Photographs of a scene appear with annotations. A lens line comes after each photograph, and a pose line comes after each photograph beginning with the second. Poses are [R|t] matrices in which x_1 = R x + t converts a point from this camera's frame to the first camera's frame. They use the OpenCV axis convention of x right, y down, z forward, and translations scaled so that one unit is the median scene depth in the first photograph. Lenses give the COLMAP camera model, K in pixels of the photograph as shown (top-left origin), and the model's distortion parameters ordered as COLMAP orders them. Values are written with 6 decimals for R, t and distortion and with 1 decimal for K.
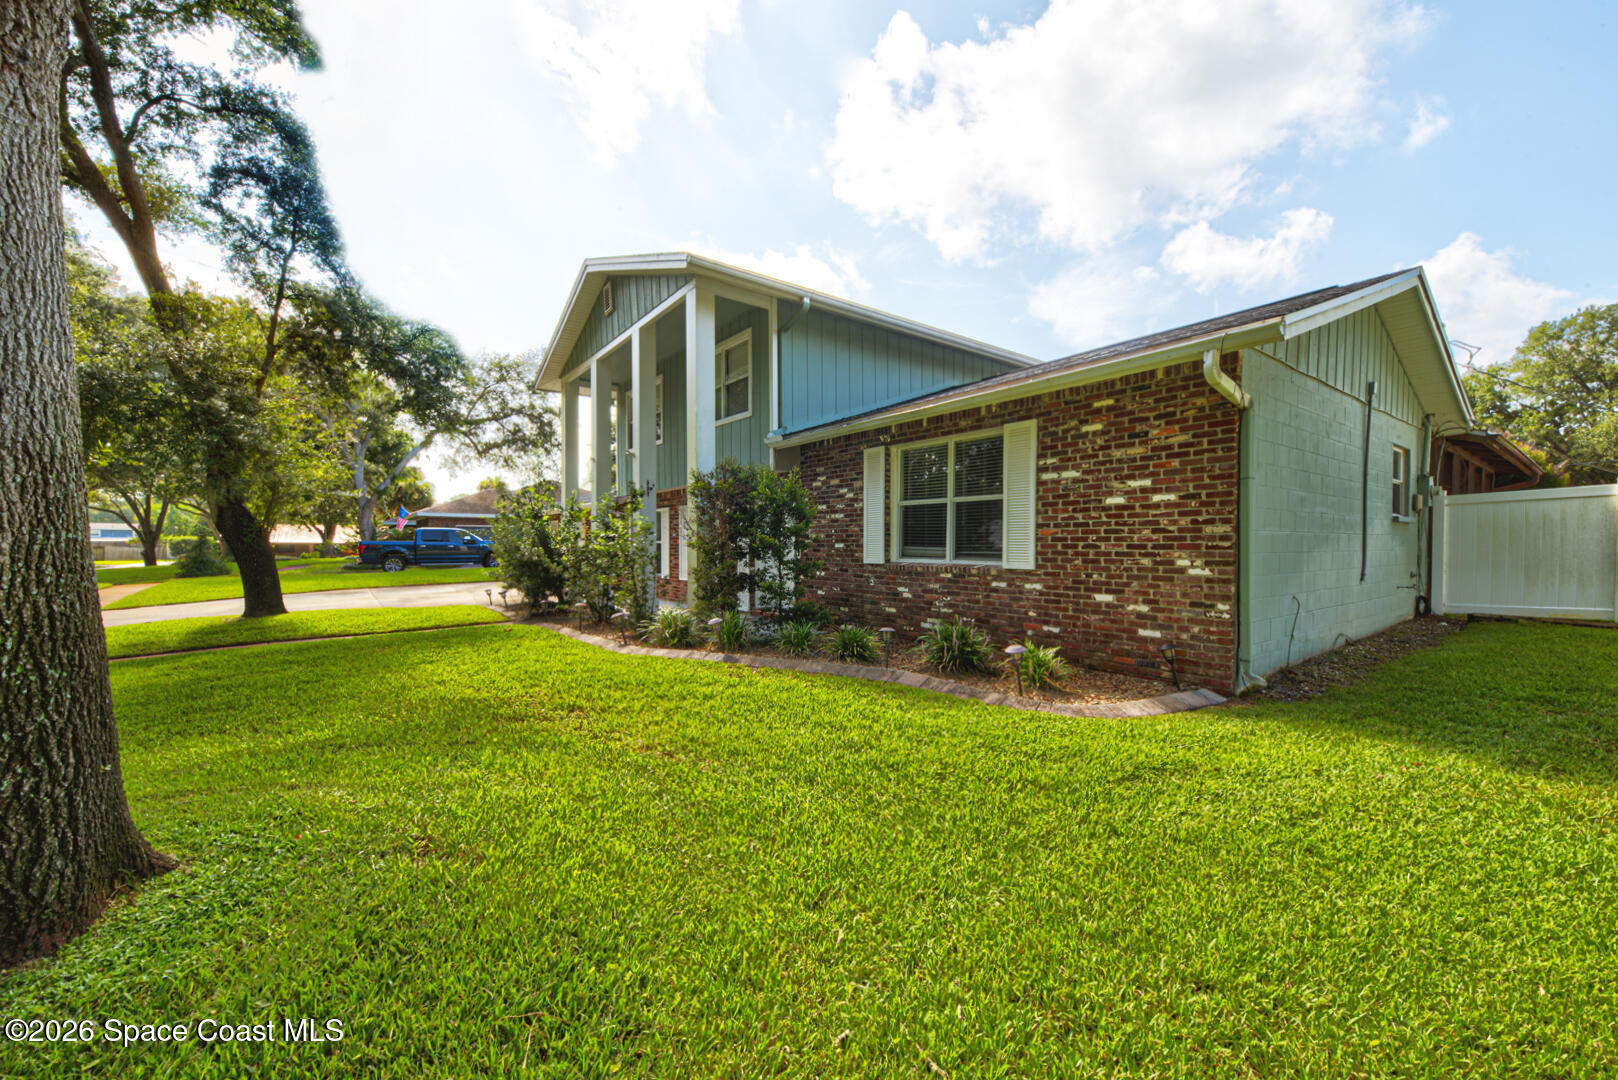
lens RADIAL K [[646.3, 0, 803.9], [0, 646.3, 548.2], [0, 0, 1]] dist [0.016894, 0.000131]
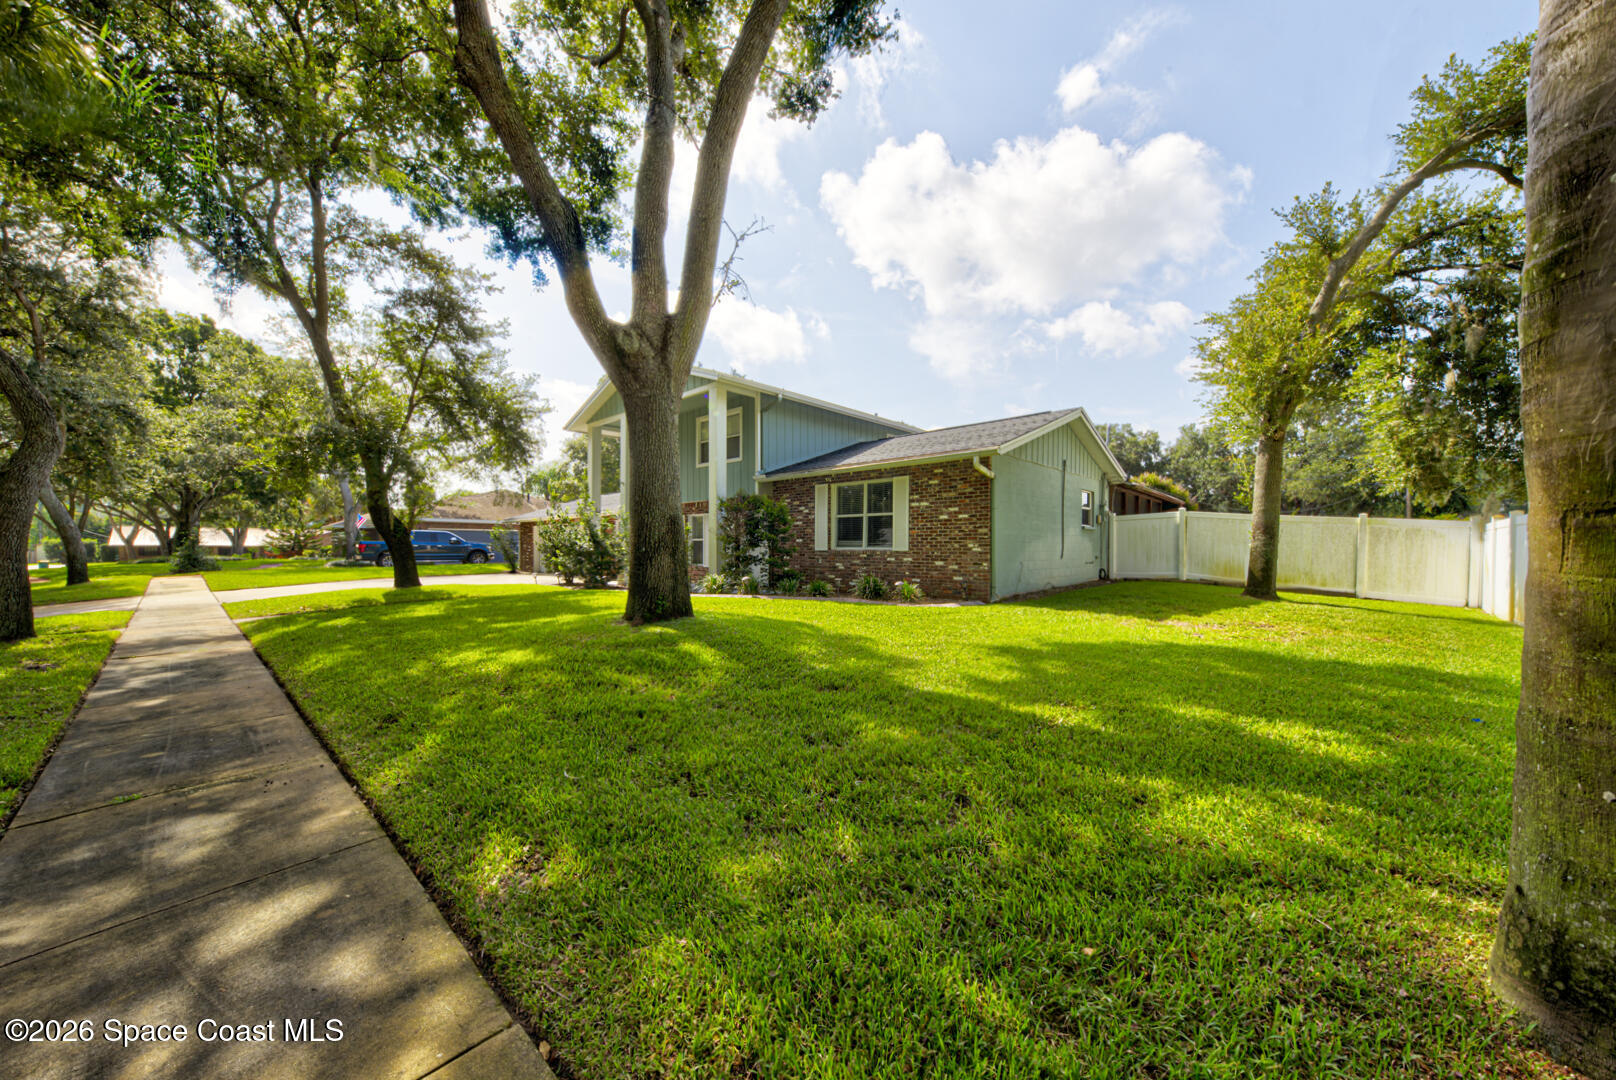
lens RADIAL K [[622.8, 0, 808.3], [0, 622.8, 548.5], [0, 0, 1]] dist [-0.001510, -0.000040]
pose [[0.985206, 0.002180, 0.171361, -0.227205], [-0.000557, 0.999955, -0.009521, 0.036643], [-0.171374, 0.009284, 0.985162, -0.690641]]
